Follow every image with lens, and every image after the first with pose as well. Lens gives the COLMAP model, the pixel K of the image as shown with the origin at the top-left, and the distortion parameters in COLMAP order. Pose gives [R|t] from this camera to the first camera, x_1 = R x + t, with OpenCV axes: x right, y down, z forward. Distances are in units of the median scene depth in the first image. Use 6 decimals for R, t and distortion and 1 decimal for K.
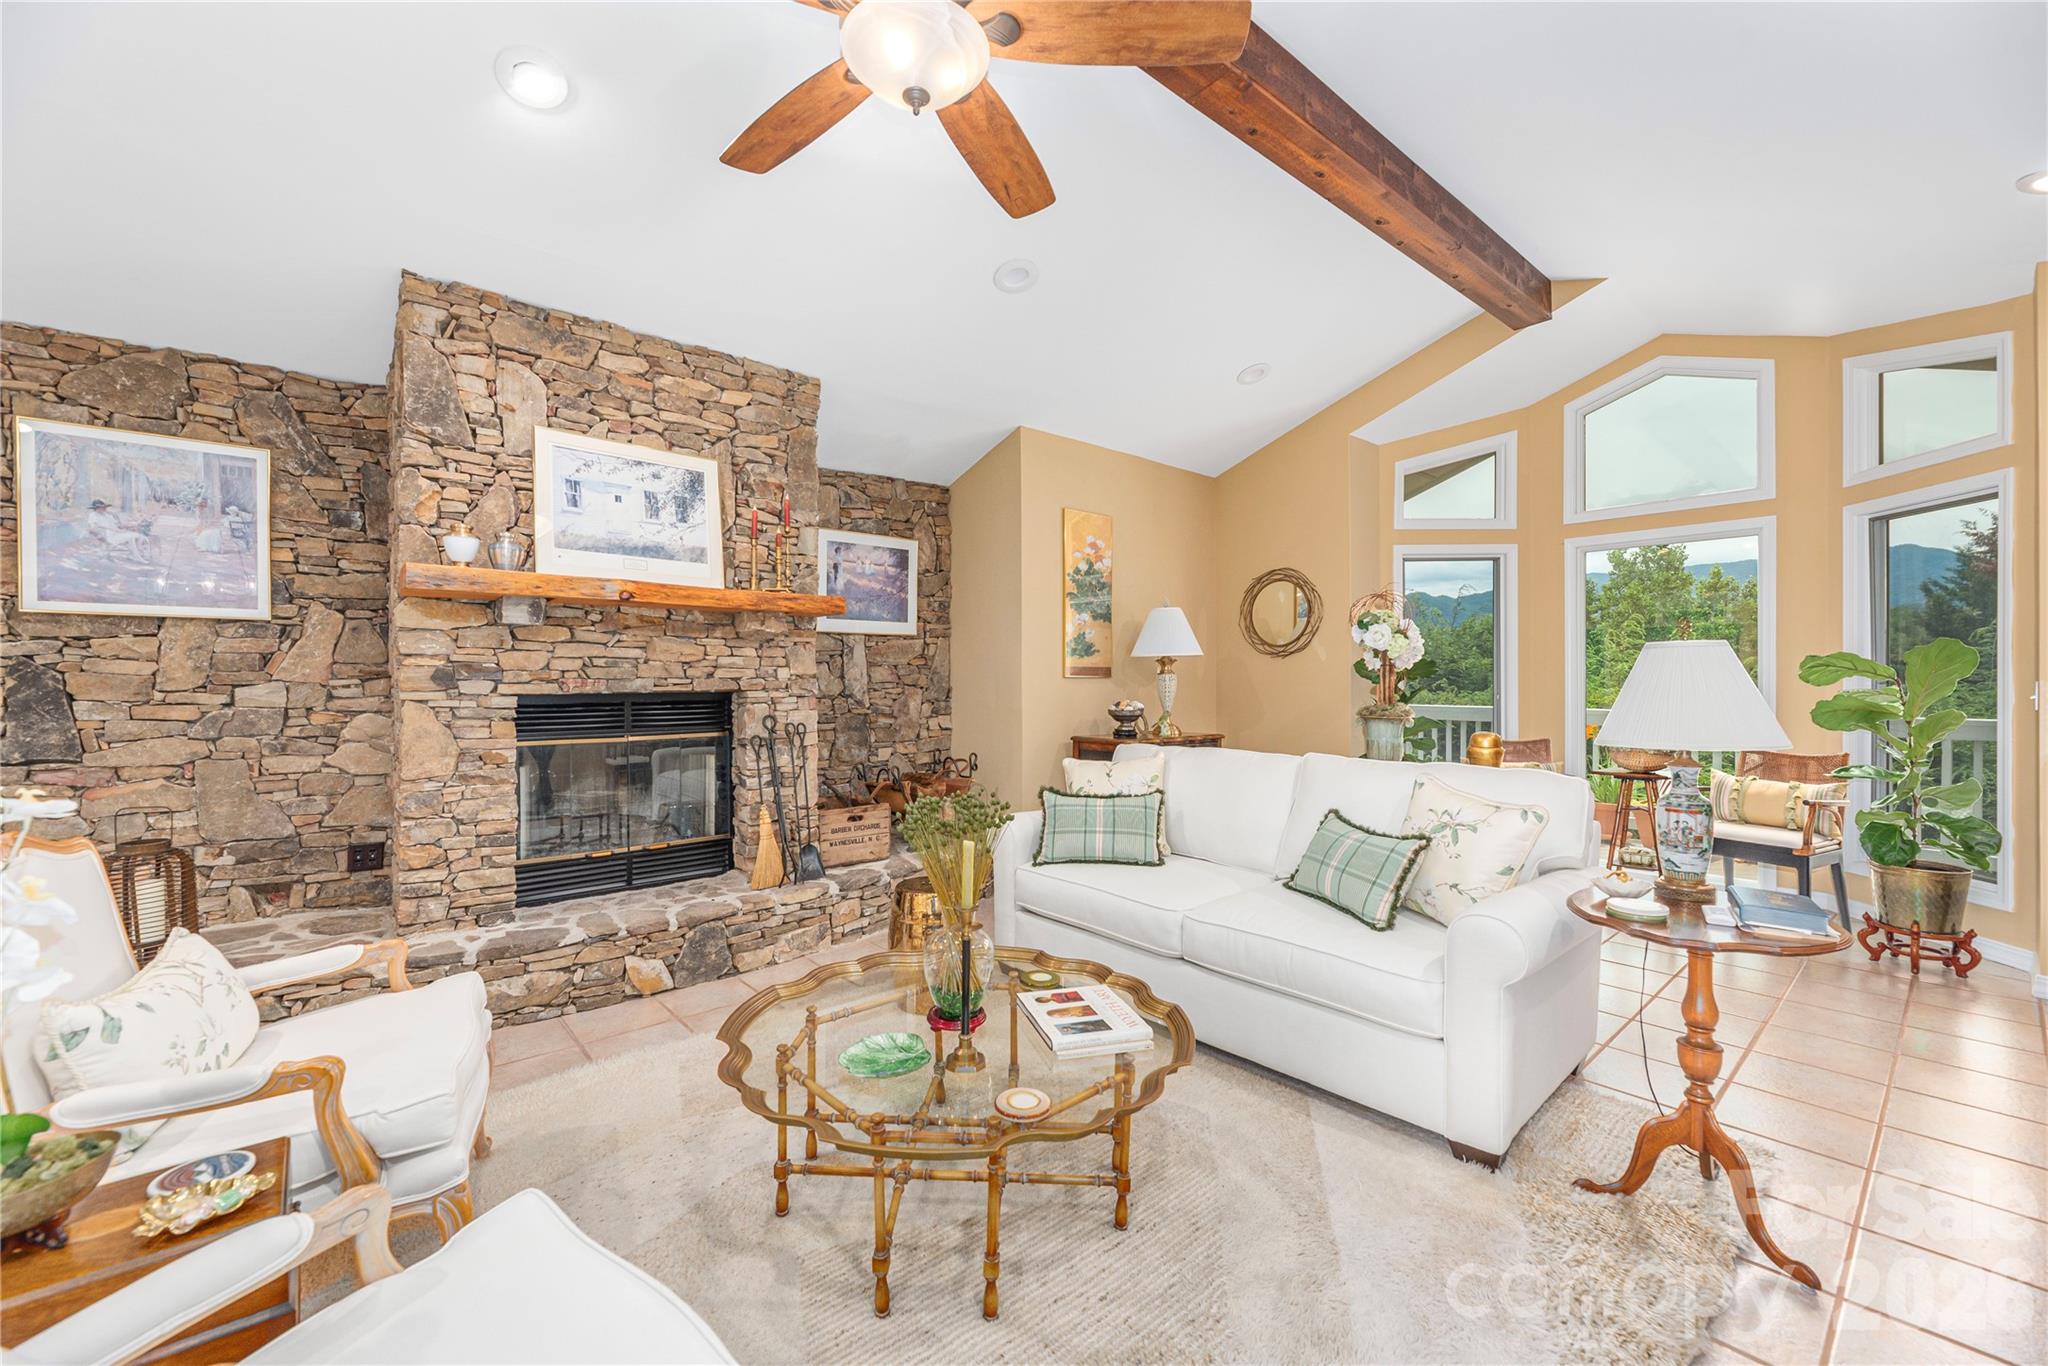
lens RADIAL K [[841.4, 0, 1018.3], [0, 841.4, 676.9], [0, 0, 1]] dist [-0.001014, 0.000295]
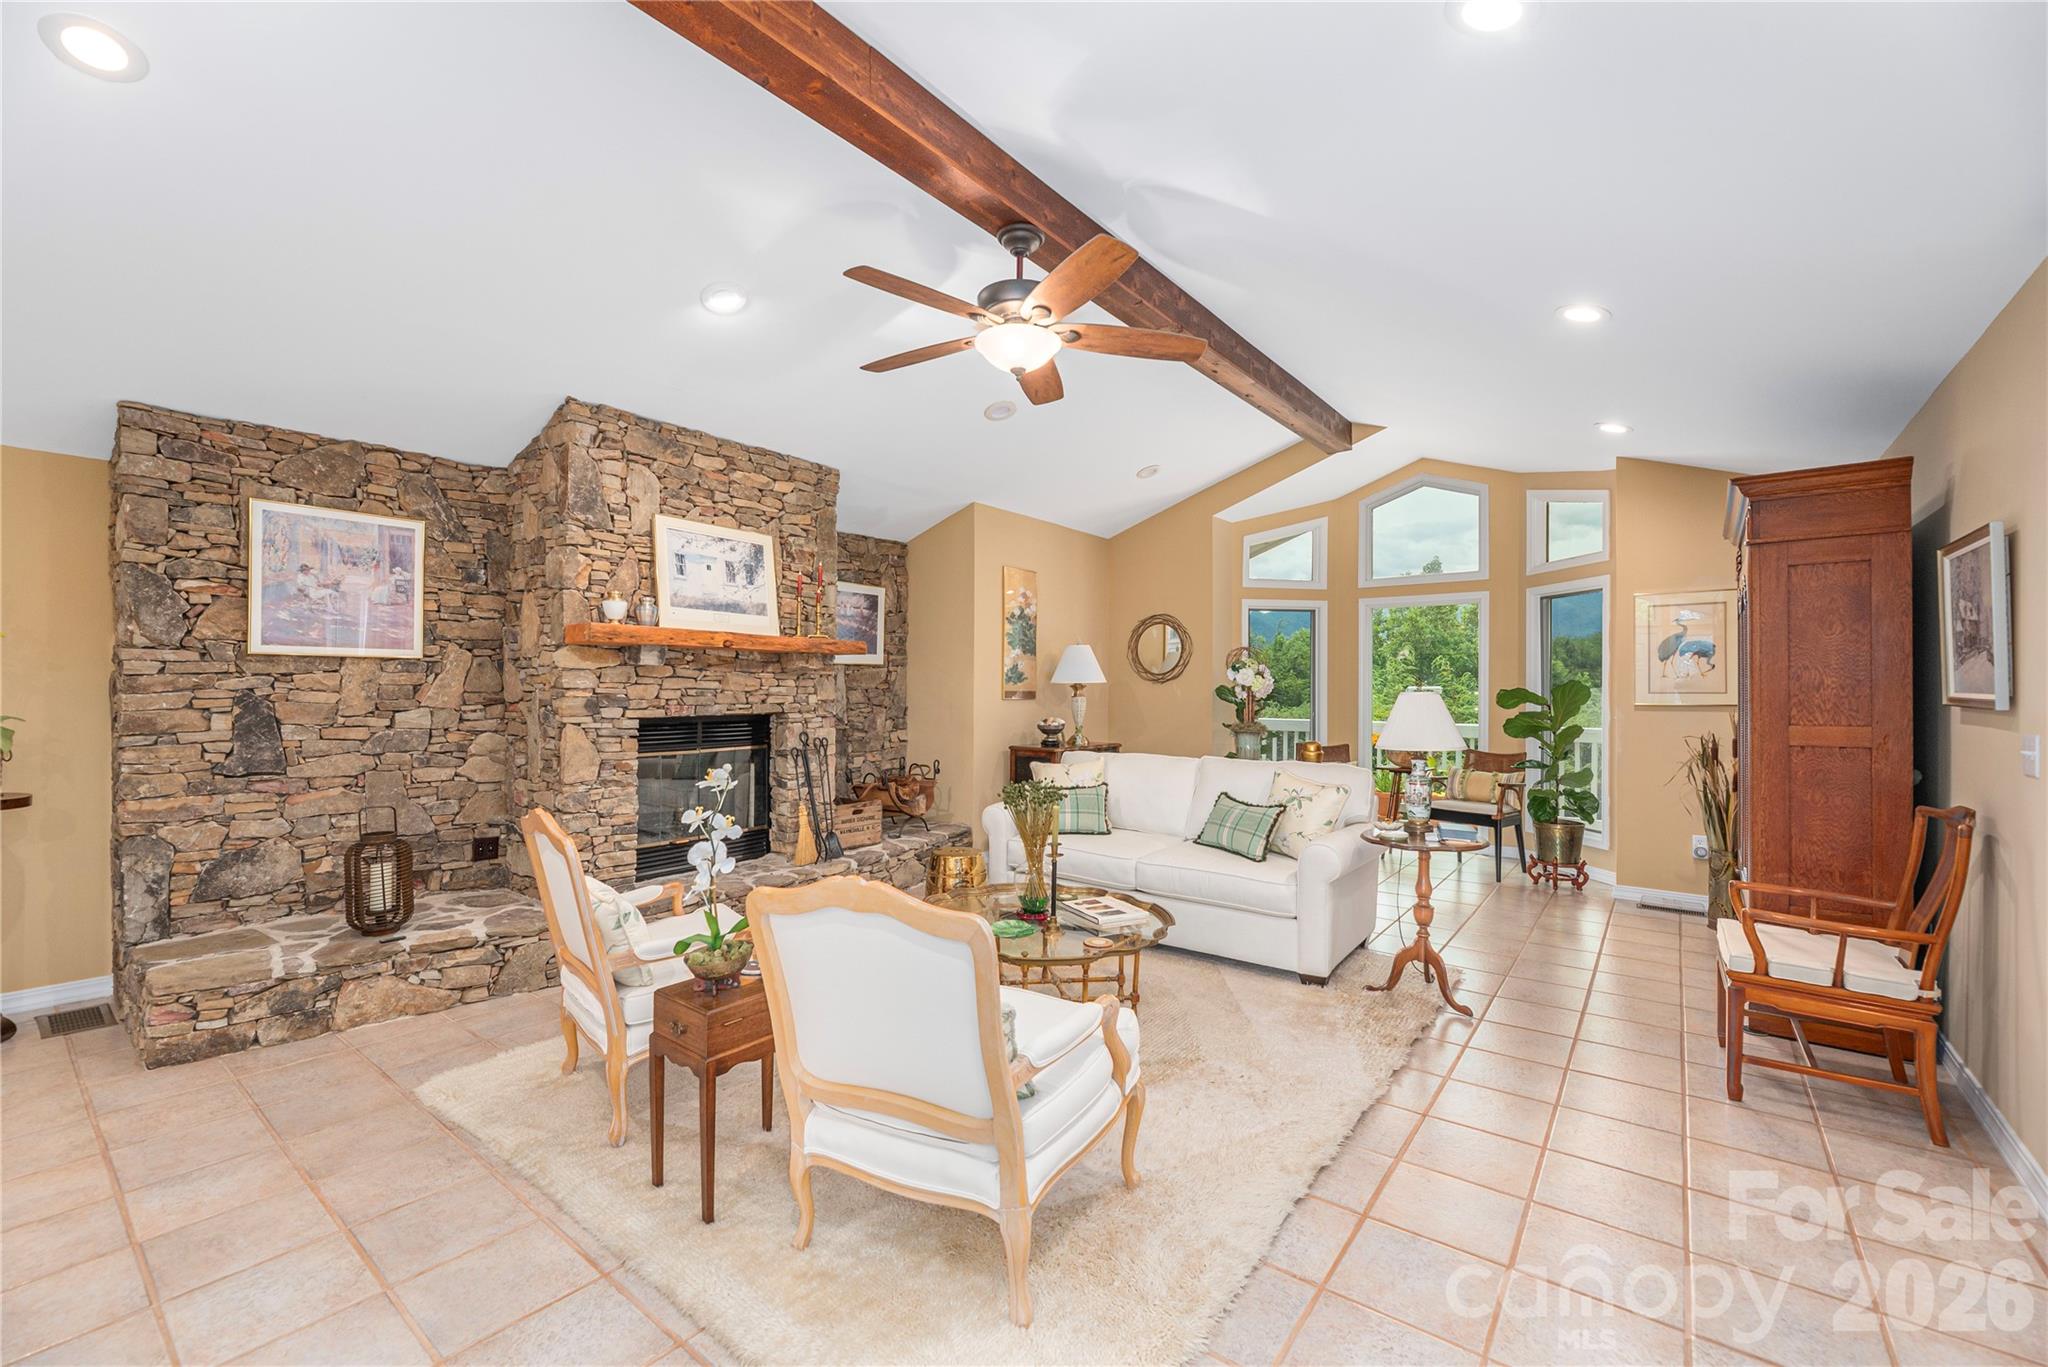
lens RADIAL K [[841.4, 0, 1029.3], [0, 841.4, 687.1], [0, 0, 1]] dist [-0.001014, 0.000295]
pose [[0.979131, 0.005217, 0.203161, -0.254436], [-0.005430, 0.999985, 0.000491, -0.029293], [-0.203155, -0.001584, 0.979145, -0.384315]]
